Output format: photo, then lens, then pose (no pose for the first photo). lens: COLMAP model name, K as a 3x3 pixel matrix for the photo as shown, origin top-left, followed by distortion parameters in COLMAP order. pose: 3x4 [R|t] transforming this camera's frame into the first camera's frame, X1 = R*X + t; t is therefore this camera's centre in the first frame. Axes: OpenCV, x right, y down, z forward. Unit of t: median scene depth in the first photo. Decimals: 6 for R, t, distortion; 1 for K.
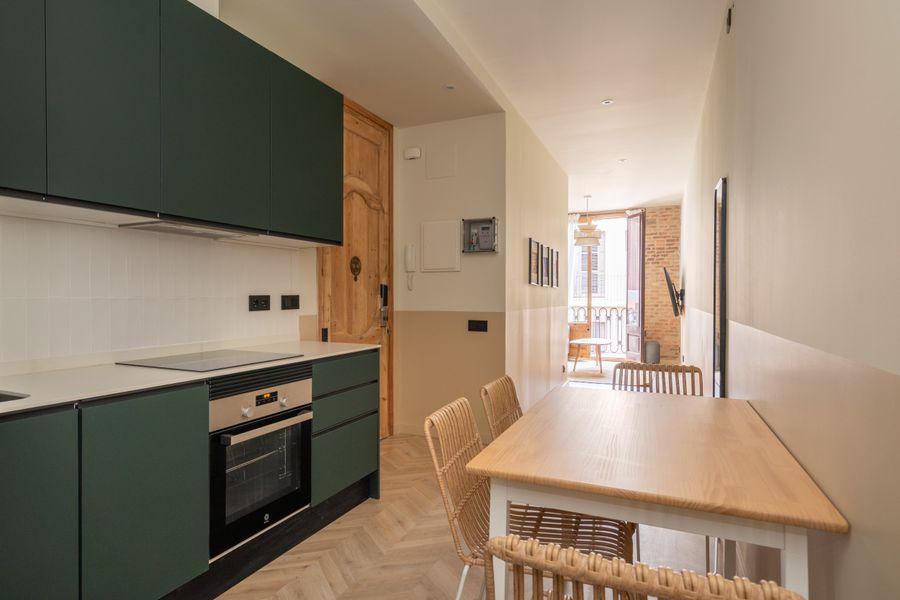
lens RADIAL K [[458.0, 0, 450.9], [0, 458.0, 299.2], [0, 0, 1]] dist [0.011818, 0.002351]
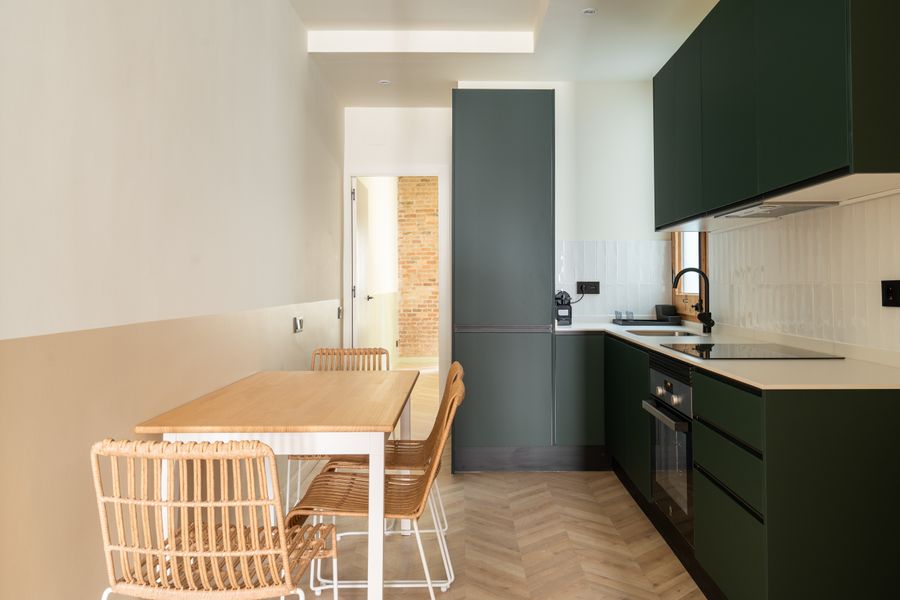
lens RADIAL K [[682.3, 0, 469.7], [0, 682.3, 269.9], [0, 0, 1]] dist [0.006442, 0.002082]
pose [[-0.909183, -0.011999, -0.416224, 0.527110], [-0.003939, 0.999788, -0.020219, -0.002503], [0.416378, -0.016743, -0.909037, 1.900767]]
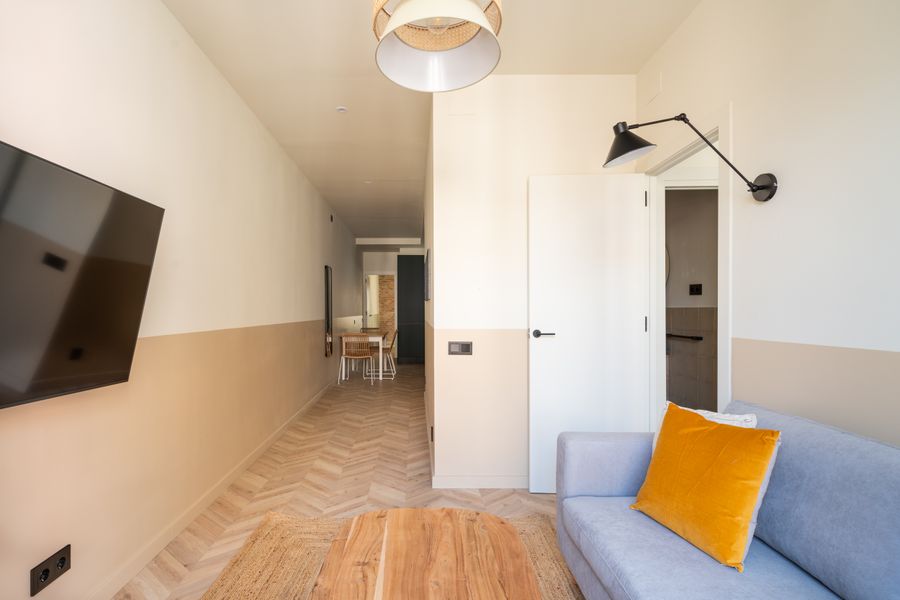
lens RADIAL K [[450.1, 0, 414.6], [0, 450.1, 316.3], [0, 0, 1]] dist [-0.003172, 0.002390]
pose [[-0.914777, 0.003454, -0.403944, 1.427798], [-0.002510, 0.999896, 0.014234, -0.012194], [0.403951, 0.014034, -0.914673, 4.304318]]
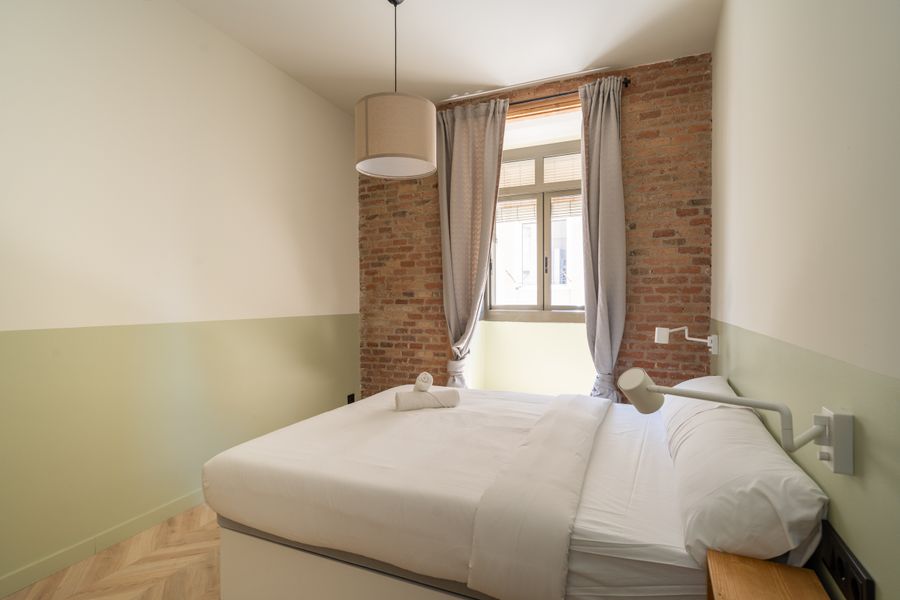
lens RADIAL K [[458.0, 0, 451.4], [0, 458.0, 300.0], [0, 0, 1]] dist [0.011818, 0.002351]
pose [[-0.999990, -0.000425, -0.004497, -1.319733], [-0.000448, 0.999987, 0.005128, -0.012627], [0.004495, 0.005130, -0.999977, -0.581239]]
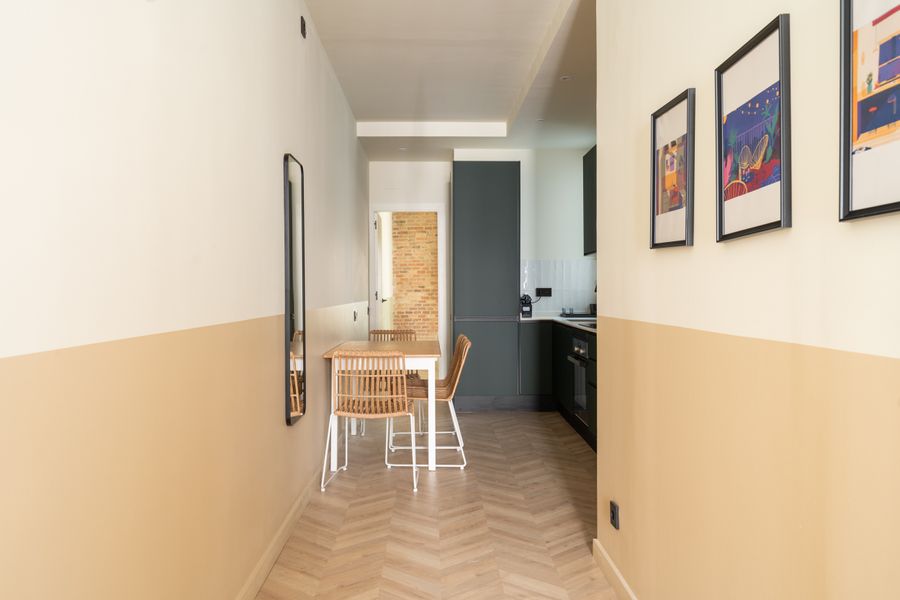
lens RADIAL K [[726.5, 0, 440.2], [0, 726.5, 301.3], [0, 0, 1]] dist [0.008063, 0.000660]
pose [[-0.909060, 0.004718, -0.416638, 1.127131], [-0.001712, 0.999885, 0.015059, 0.000649], [0.416661, 0.014403, -0.908948, 2.957901]]
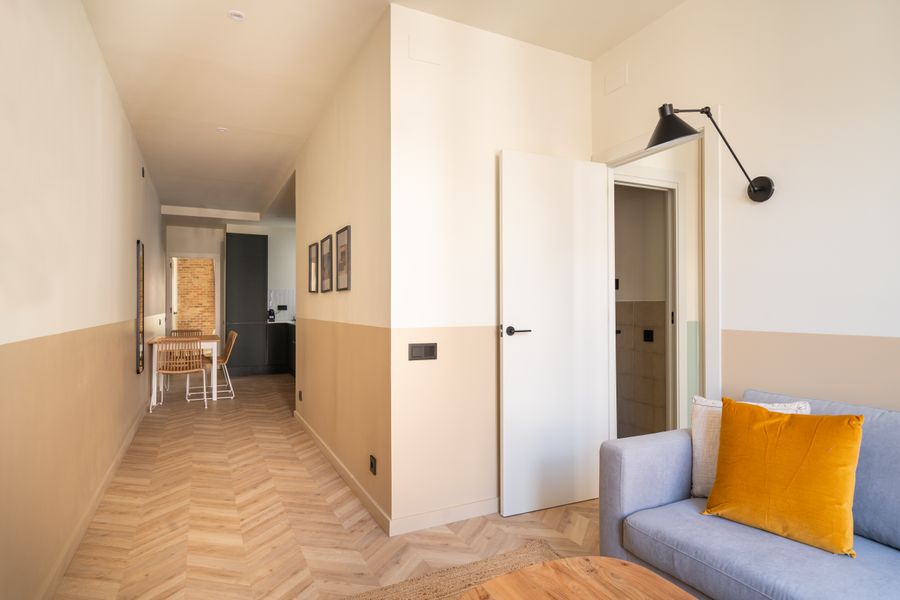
lens RADIAL K [[507.6, 0, 480.0], [0, 507.6, 301.8], [0, 0, 1]] dist [0.007578, -0.001839]
pose [[-0.606167, -0.007254, -0.795304, 1.649042], [-0.000831, 0.999964, -0.008487, -0.006644], [0.795337, -0.004484, -0.606151, 3.962146]]
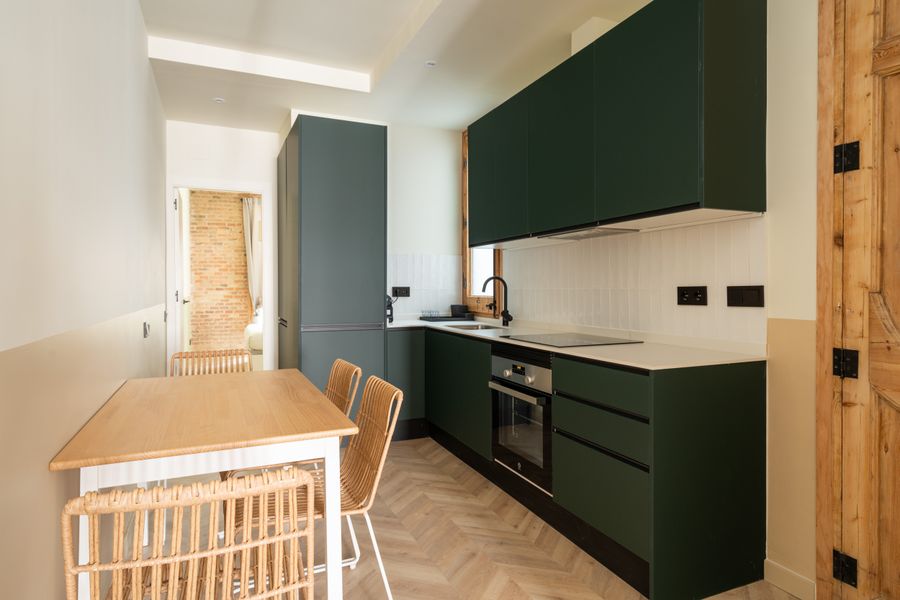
lens RADIAL K [[520.4, 0, 451.1], [0, 520.4, 292.1], [0, 0, 1]] dist [0.008693, 0.000687]
pose [[-0.662763, 0.001842, -0.748827, 0.689668], [-0.003526, 0.999978, 0.005581, -0.002208], [0.748820, 0.006339, -0.662743, 1.587982]]
